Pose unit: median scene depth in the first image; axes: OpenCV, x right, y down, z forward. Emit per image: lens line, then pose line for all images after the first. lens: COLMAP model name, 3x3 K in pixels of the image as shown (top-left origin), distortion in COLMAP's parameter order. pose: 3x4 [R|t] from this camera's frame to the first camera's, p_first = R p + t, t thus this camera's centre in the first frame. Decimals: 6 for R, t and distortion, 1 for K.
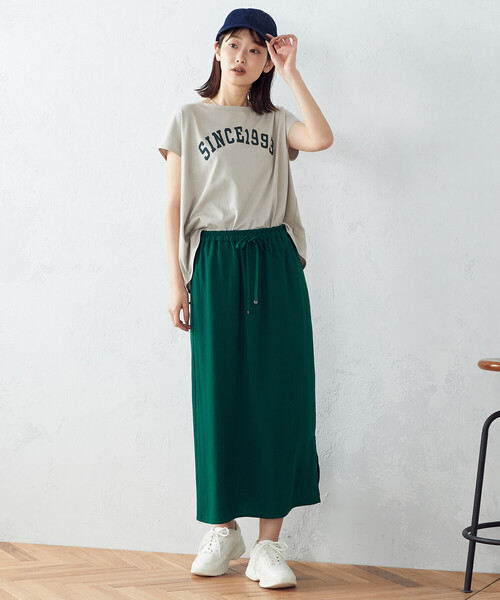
lens RADIAL K [[2348.6, 0, 249.7], [0, 2348.6, 300.3], [0, 0, 1]] dist [-0.093328, 0.000000]
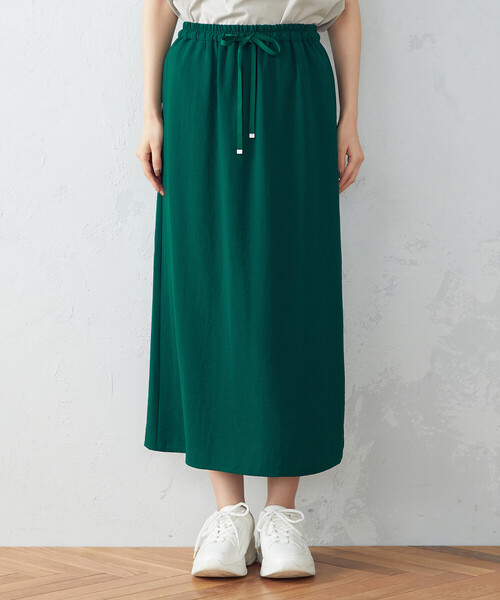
lens RADIAL K [[2348.6, 0, 251.4], [0, 2348.6, 299.7], [0, 0, 1]] dist [-0.093328, 0.000000]
pose [[0.921147, -0.034223, 0.387708, -0.259735], [0.019762, 0.998954, 0.041228, 0.013502], [-0.388714, -0.030315, 0.920860, 0.403576]]
